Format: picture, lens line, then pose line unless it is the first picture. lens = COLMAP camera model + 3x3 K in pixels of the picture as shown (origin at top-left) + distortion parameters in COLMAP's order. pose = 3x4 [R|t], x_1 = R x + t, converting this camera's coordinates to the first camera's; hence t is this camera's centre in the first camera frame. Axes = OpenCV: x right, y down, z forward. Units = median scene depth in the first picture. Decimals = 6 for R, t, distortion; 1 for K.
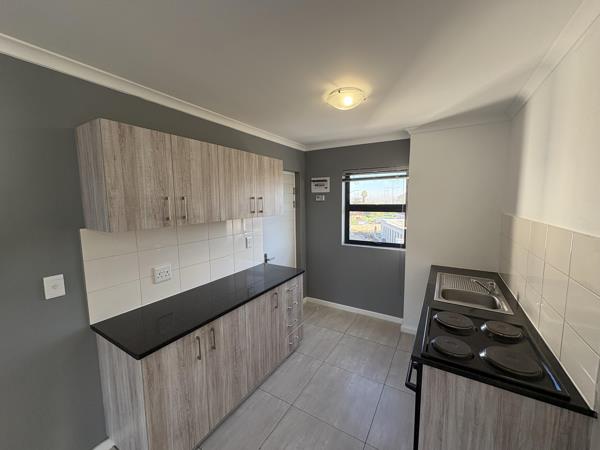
lens RADIAL K [[237.0, 0, 309.6], [0, 237.0, 226.4], [0, 0, 1]] dist [-0.018589, 0.000364]
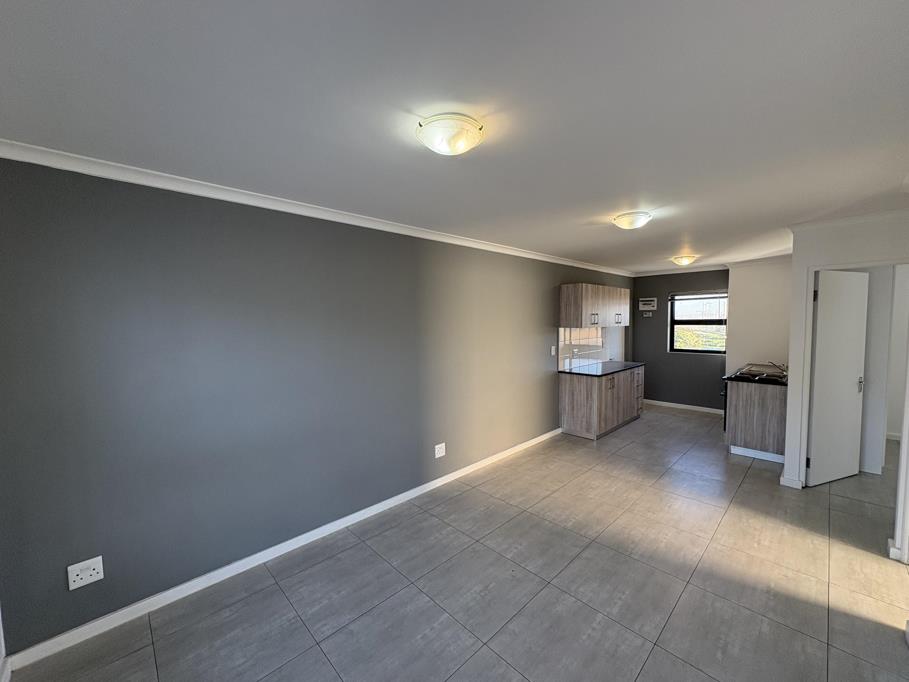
lens RADIAL K [[359.1, 0, 450.3], [0, 359.1, 340.2], [0, 0, 1]] dist [-0.018589, 0.000364]
pose [[0.951769, 0.014022, -0.306496, -0.387401], [-0.029789, 0.998459, -0.046827, 0.142465], [0.305367, 0.053699, 0.950720, -1.161788]]
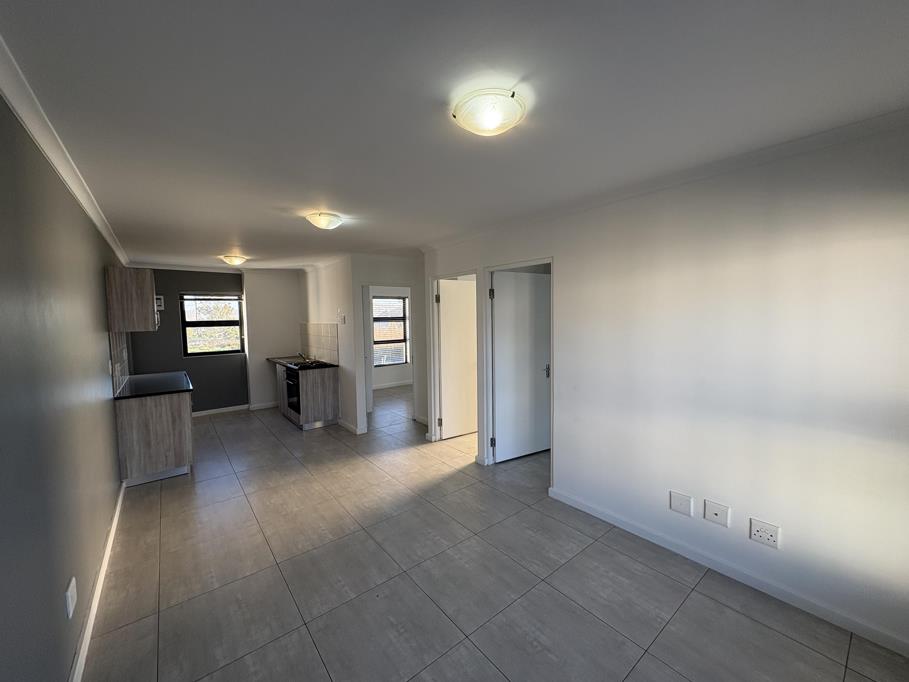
lens RADIAL K [[359.1, 0, 453.0], [0, 359.1, 347.6], [0, 0, 1]] dist [-0.018589, 0.000364]
pose [[0.373890, -0.078694, 0.924128, -0.966794], [0.113777, 0.992760, 0.038506, 0.116448], [-0.920468, 0.090747, 0.380137, -0.835457]]
